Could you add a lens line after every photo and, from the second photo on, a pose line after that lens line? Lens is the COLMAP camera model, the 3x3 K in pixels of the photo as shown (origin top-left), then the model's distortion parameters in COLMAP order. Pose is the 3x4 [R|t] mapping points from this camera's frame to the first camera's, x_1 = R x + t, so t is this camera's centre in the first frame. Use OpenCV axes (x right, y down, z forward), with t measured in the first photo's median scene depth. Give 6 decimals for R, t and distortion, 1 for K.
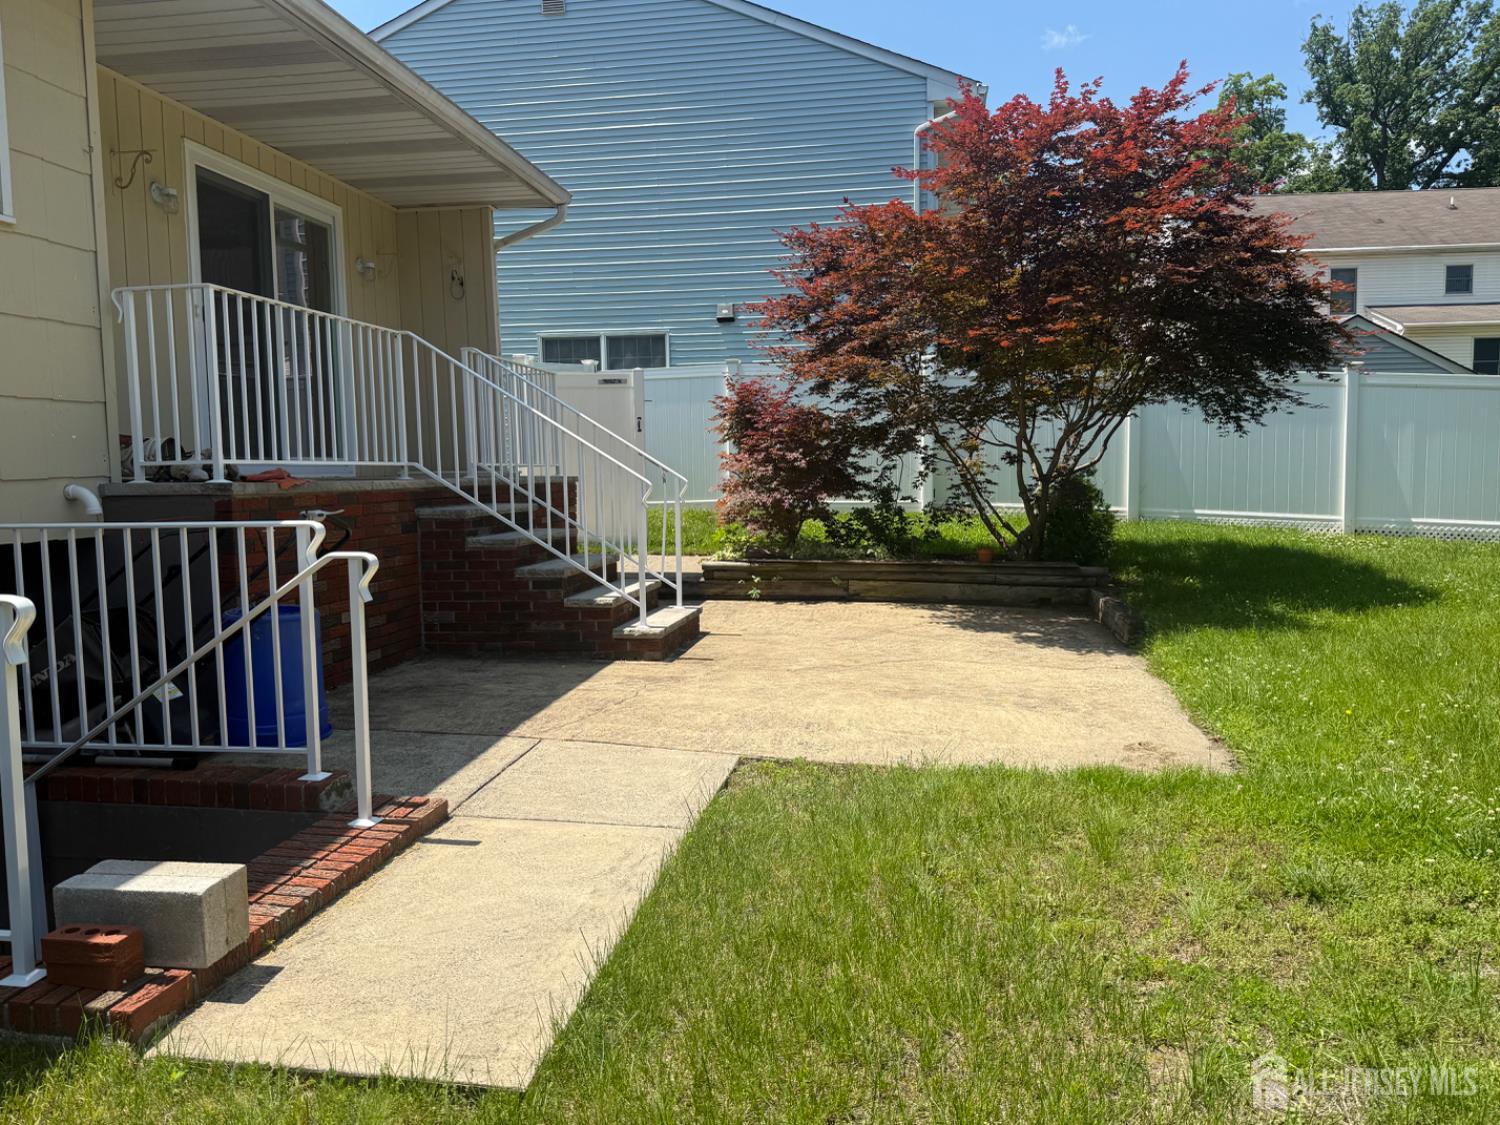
lens RADIAL K [[1124.1, 0, 750.0], [0, 1124.1, 562.5], [0, 0, 1]] dist [0.156710, -0.276553]
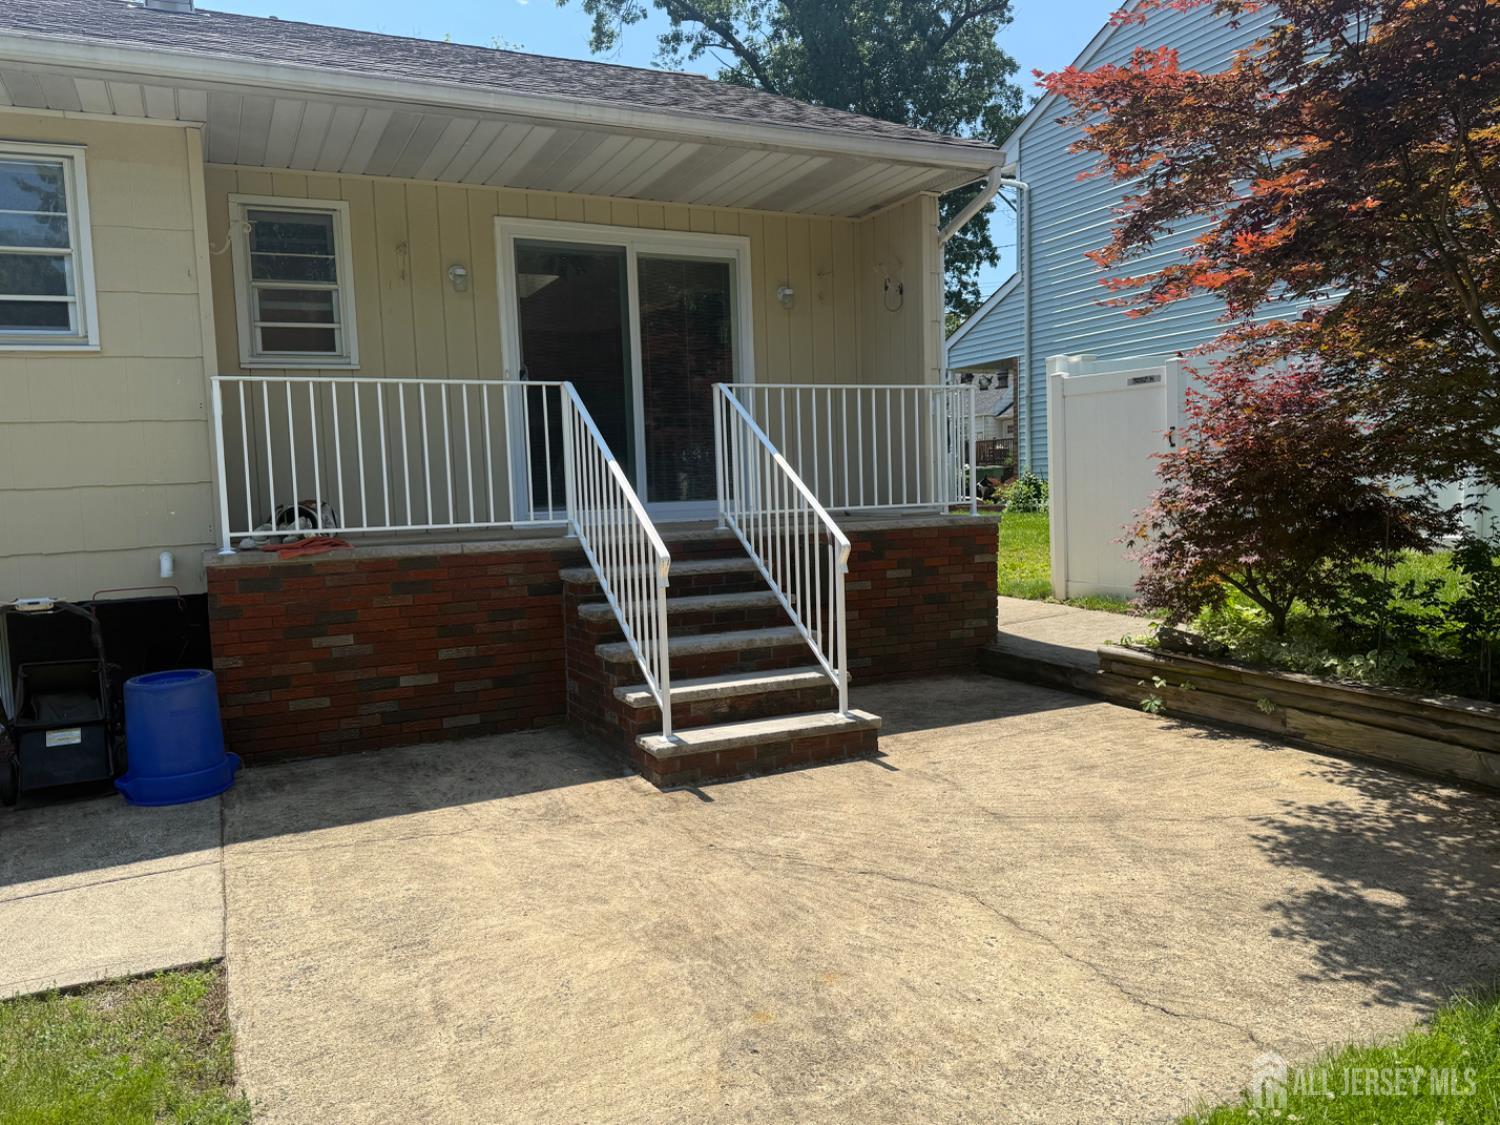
lens RADIAL K [[1124.1, 0, 750.0], [0, 1124.1, 562.5], [0, 0, 1]] dist [0.156710, -0.276553]
pose [[0.566723, 0.055180, -0.822059, 0.457300], [-0.043411, 0.998369, 0.037087, -0.076570], [0.822764, 0.014669, 0.568194, 0.484237]]
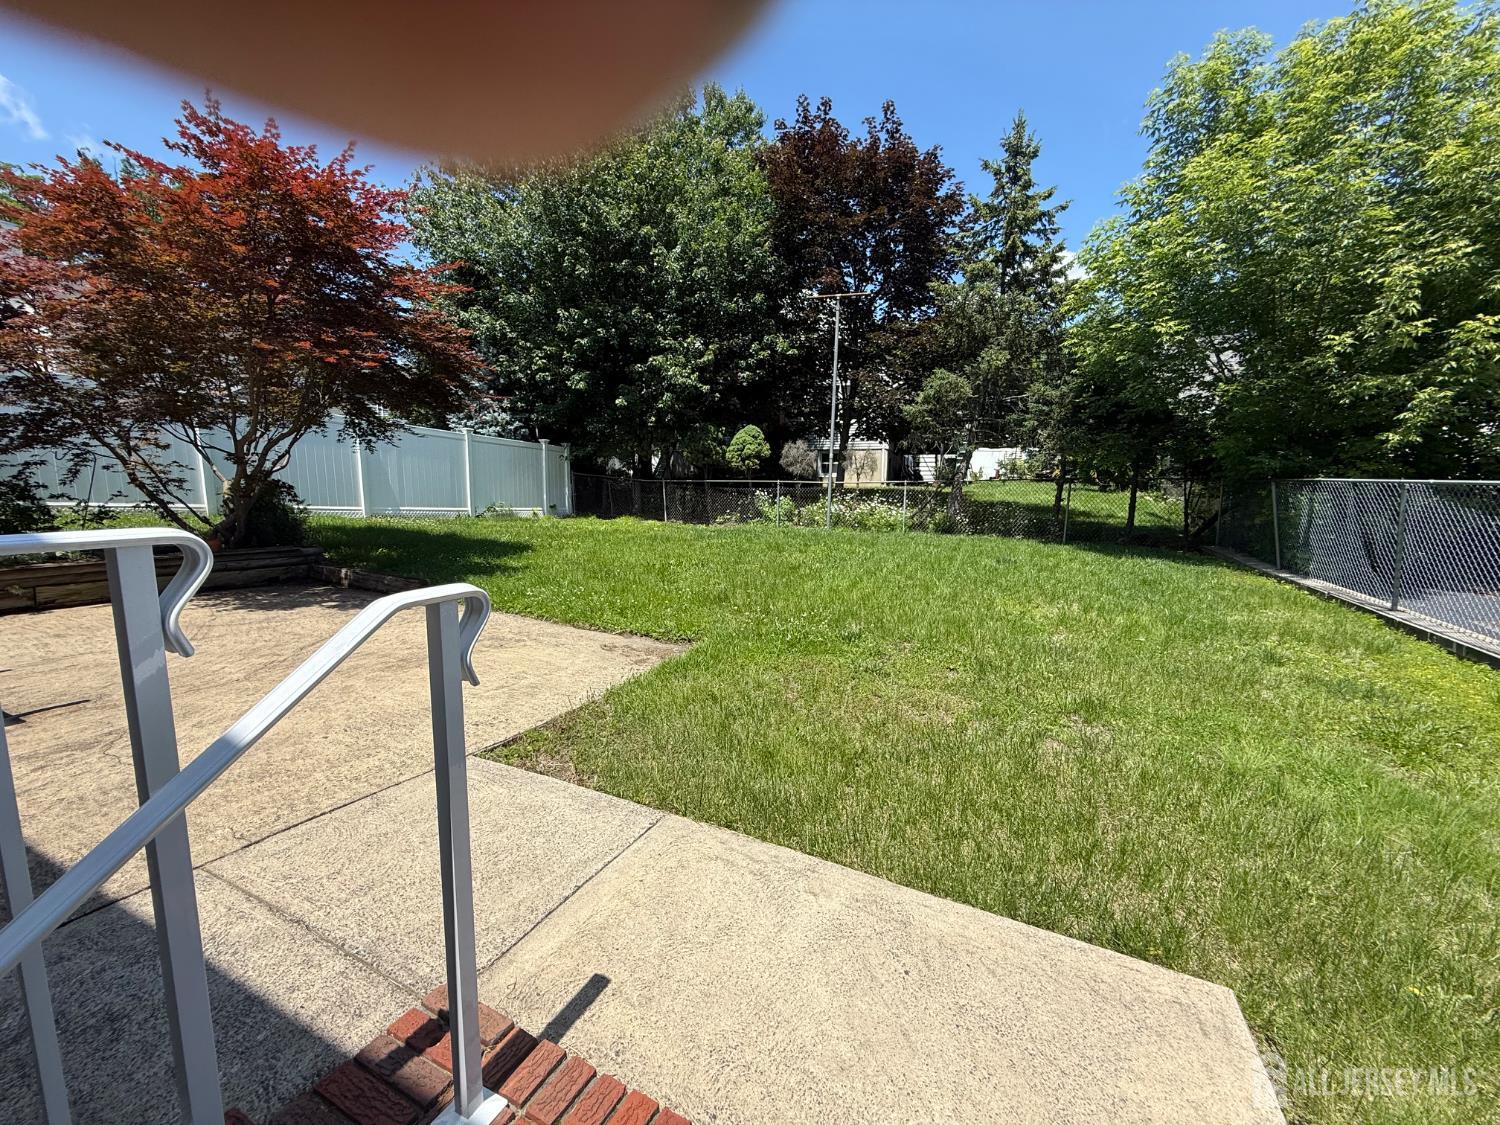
lens RADIAL K [[596.4, 0, 750.0], [0, 596.4, 562.5], [0, 0, 1]] dist [-0.001574, -0.000060]
pose [[0.267562, -0.114431, 0.956722, -0.234944], [0.066454, 0.992750, 0.100155, -0.015344], [-0.961246, 0.036780, 0.273226, 0.356232]]
